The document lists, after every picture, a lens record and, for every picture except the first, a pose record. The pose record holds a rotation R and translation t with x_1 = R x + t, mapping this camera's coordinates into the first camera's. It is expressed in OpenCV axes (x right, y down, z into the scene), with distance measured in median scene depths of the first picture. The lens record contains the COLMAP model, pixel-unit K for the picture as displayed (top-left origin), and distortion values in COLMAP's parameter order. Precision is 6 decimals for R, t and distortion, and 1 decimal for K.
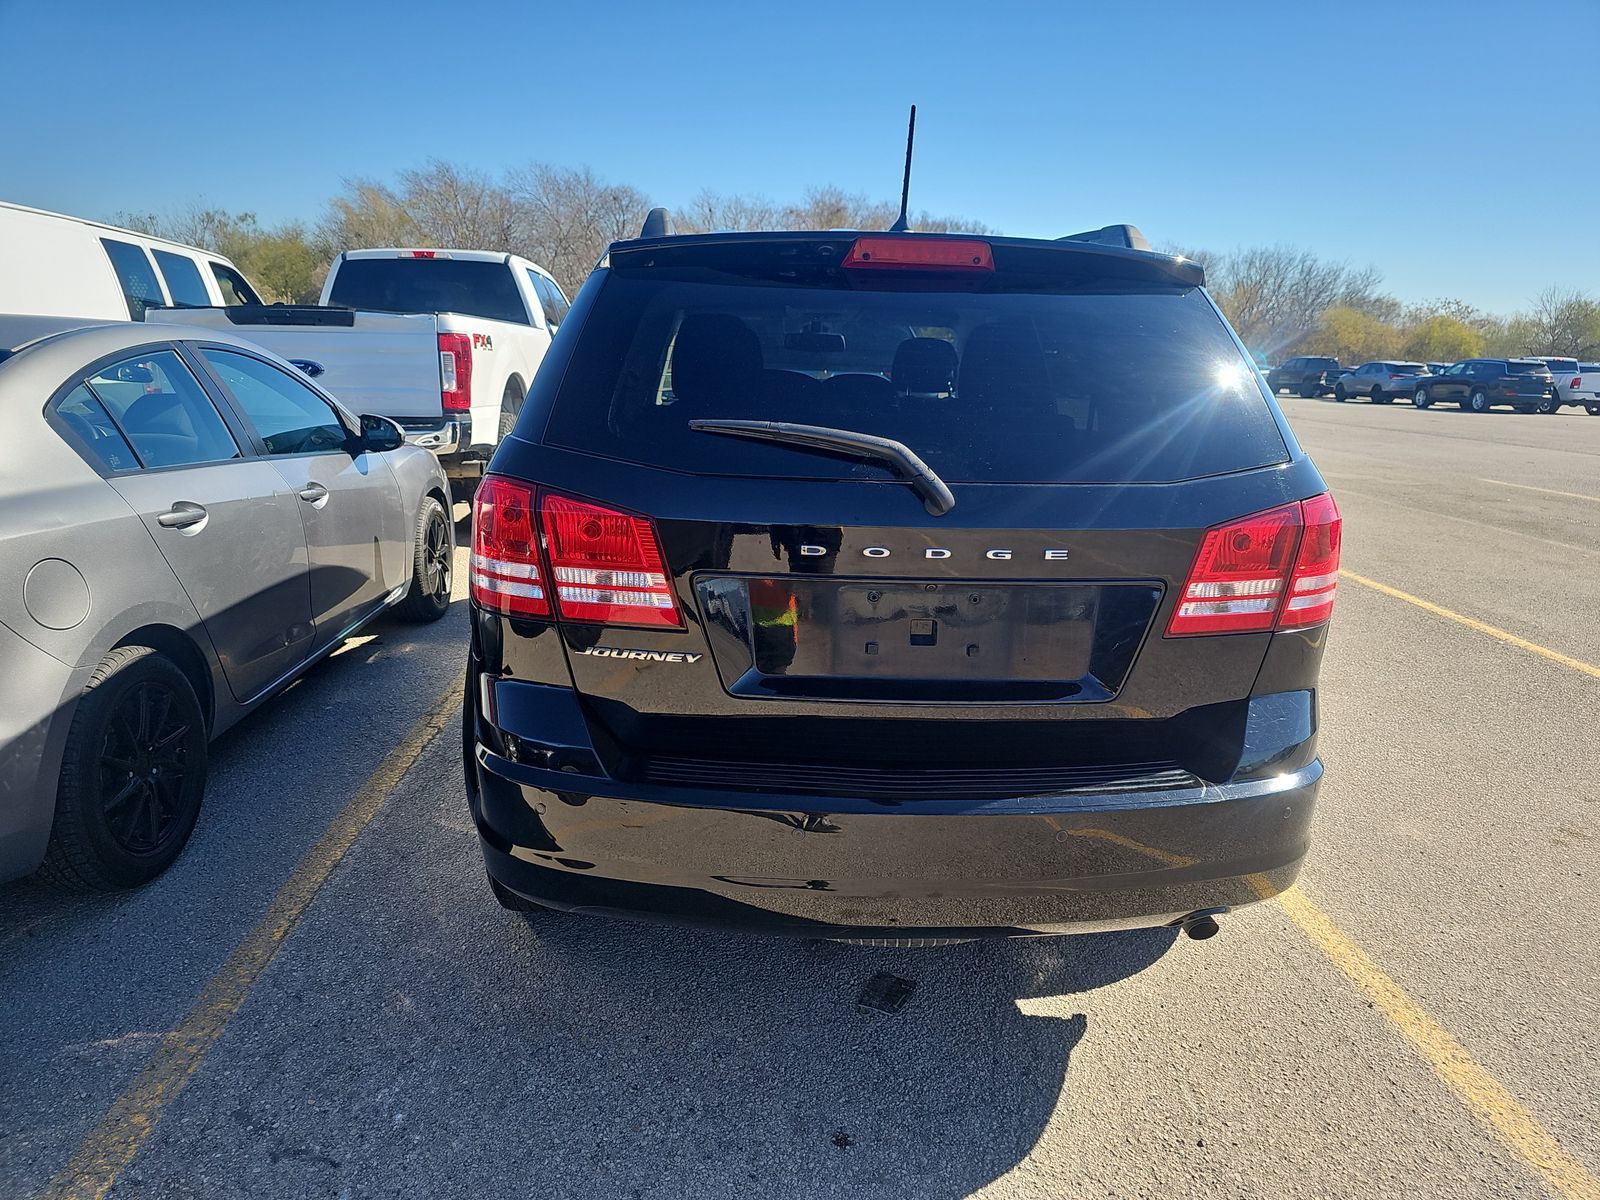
lens RADIAL K [[1067.9, 0, 773.3], [0, 1067.9, 582.0], [0, 0, 1]] dist [0.032013, -0.023274]
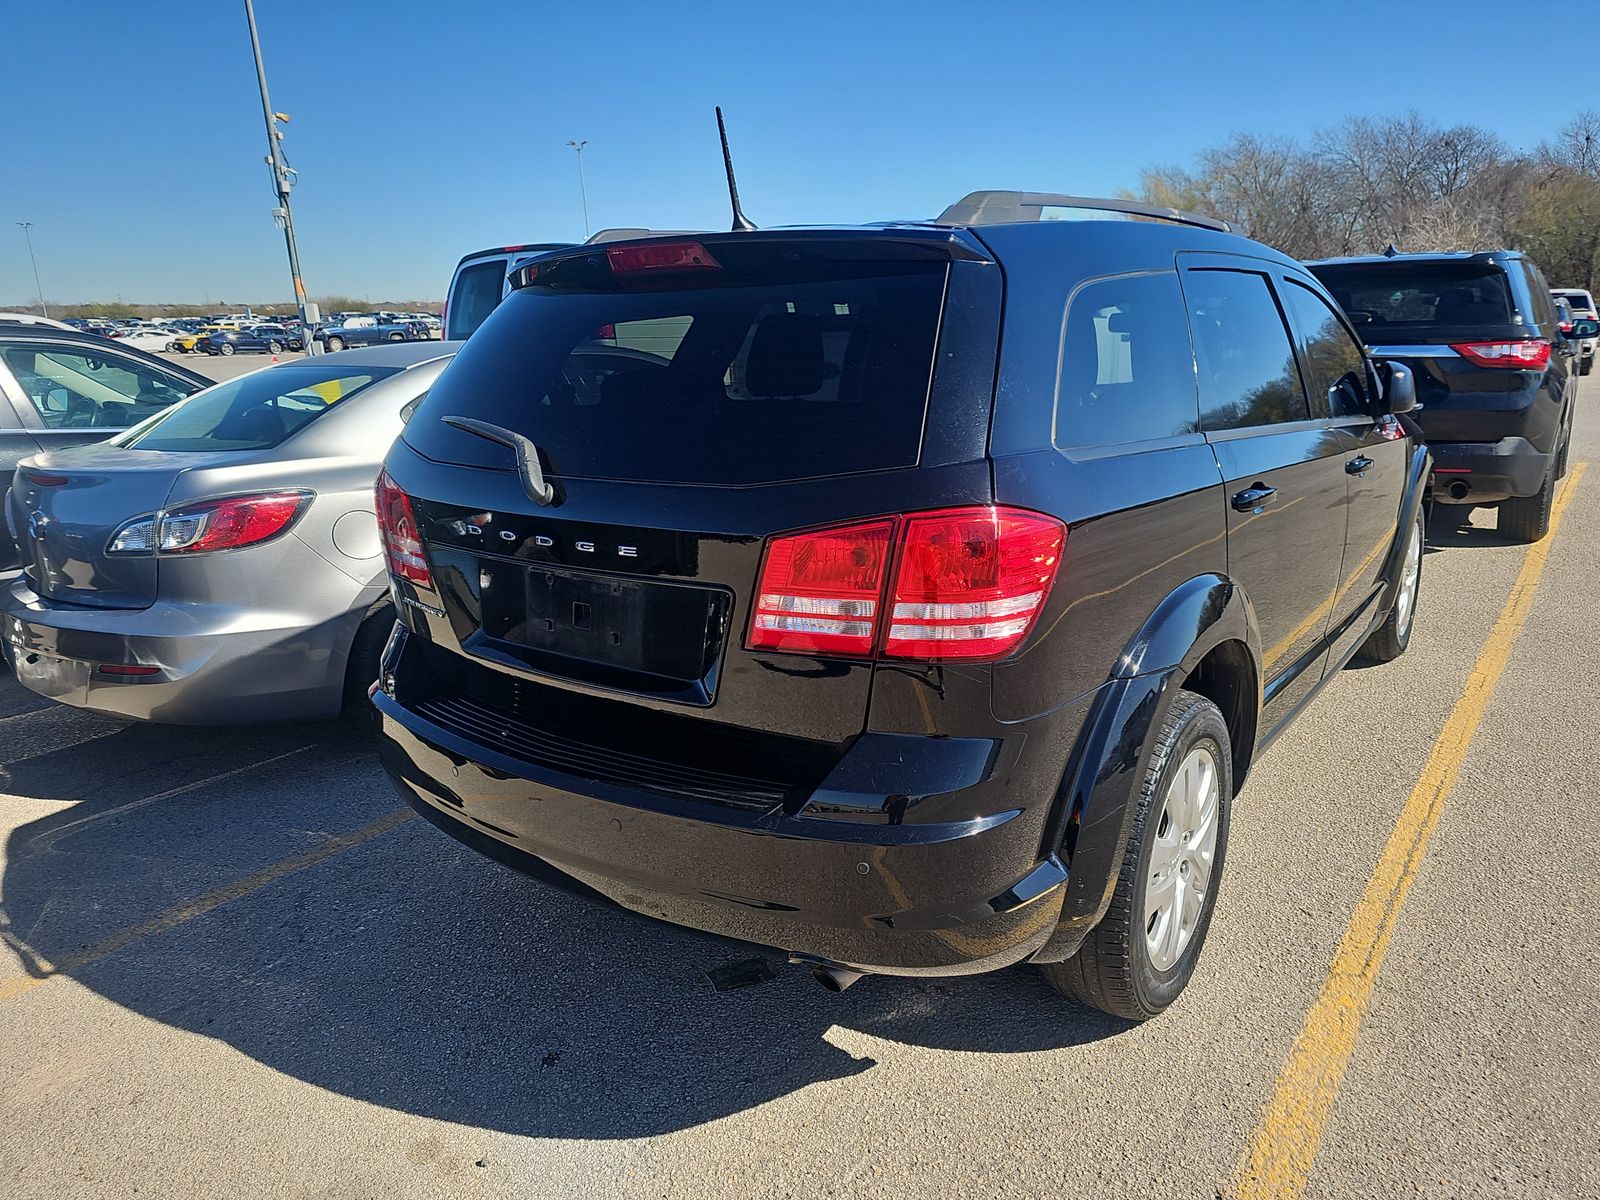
lens RADIAL K [[1082.7, 0, 796.9], [0, 1082.7, 590.6], [0, 0, 1]] dist [0.046087, -0.040867]
pose [[0.775700, 0.097252, -0.623564, 0.858019], [-0.087338, 0.995091, 0.046550, -0.041156], [0.625029, 0.018352, 0.780385, 0.241607]]
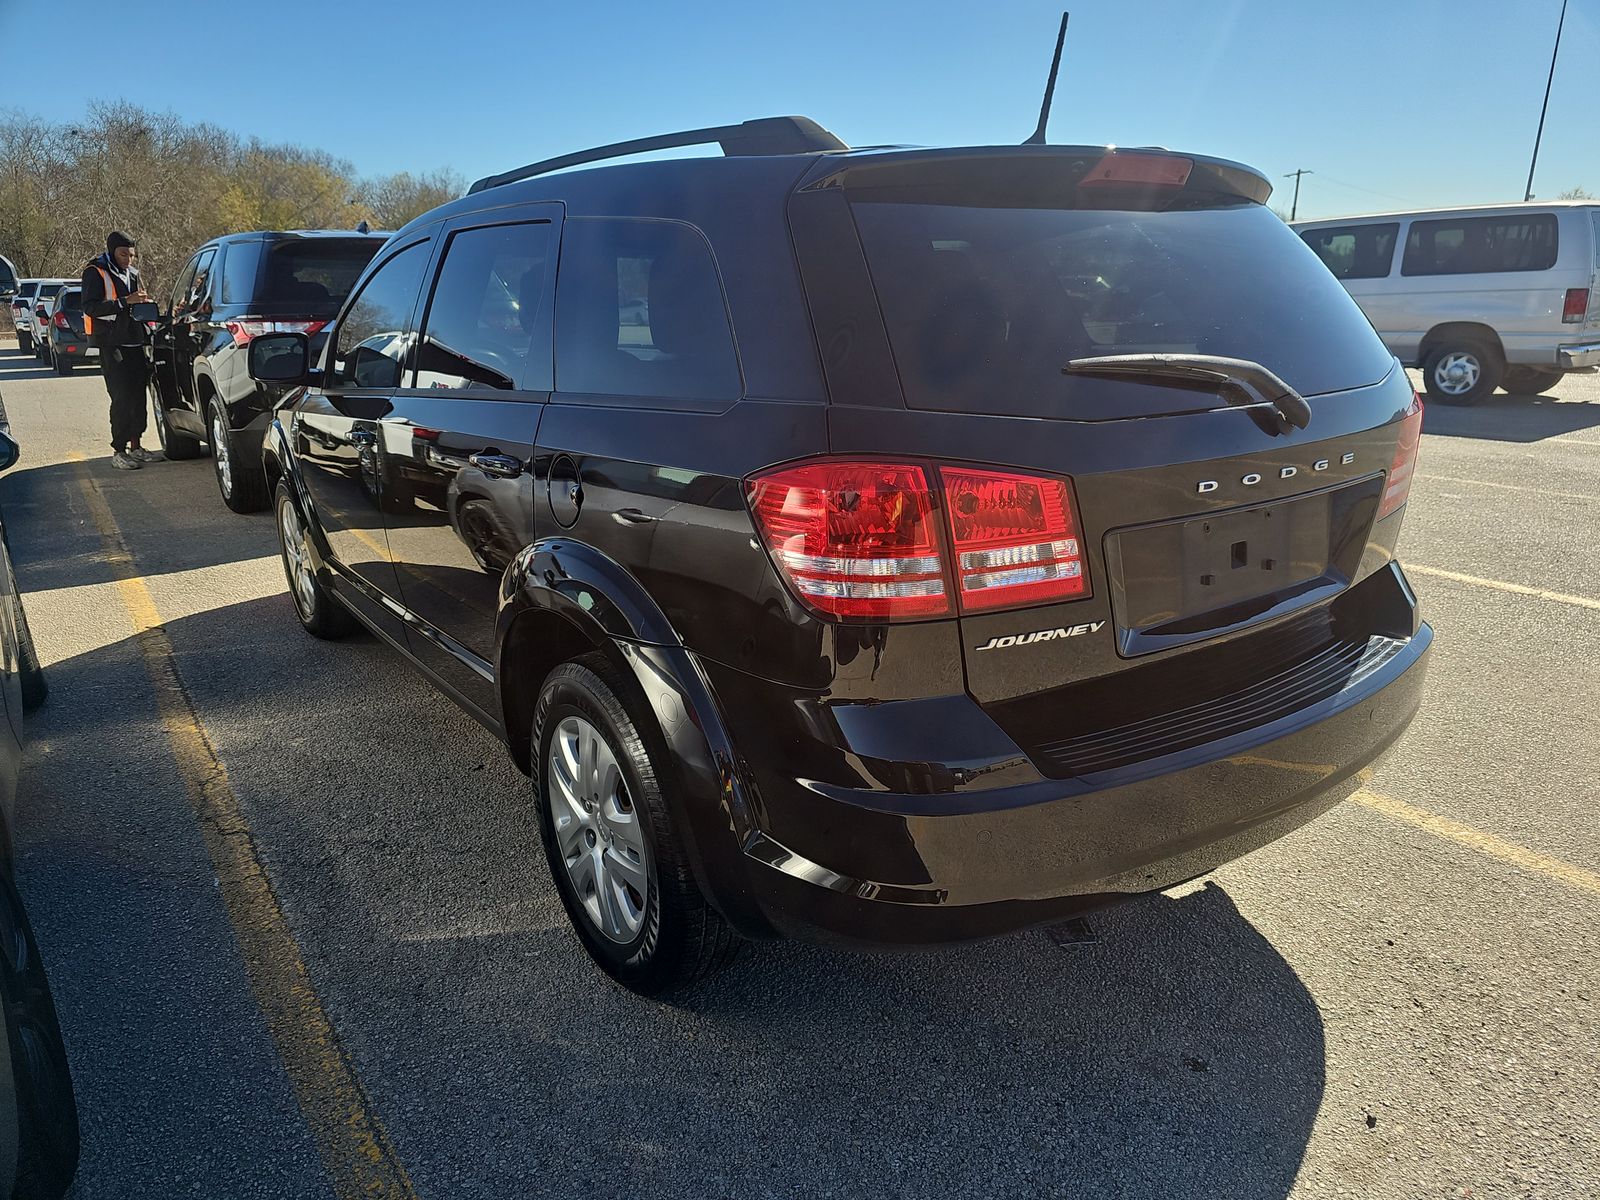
lens RADIAL K [[1082.7, 0, 796.9], [0, 1082.7, 590.6], [0, 0, 1]] dist [0.046087, -0.040867]
pose [[0.838462, -0.189486, 0.510957, -0.640551], [0.160165, 0.981879, 0.101299, -0.078300], [-0.520892, -0.003098, 0.853617, 0.292728]]
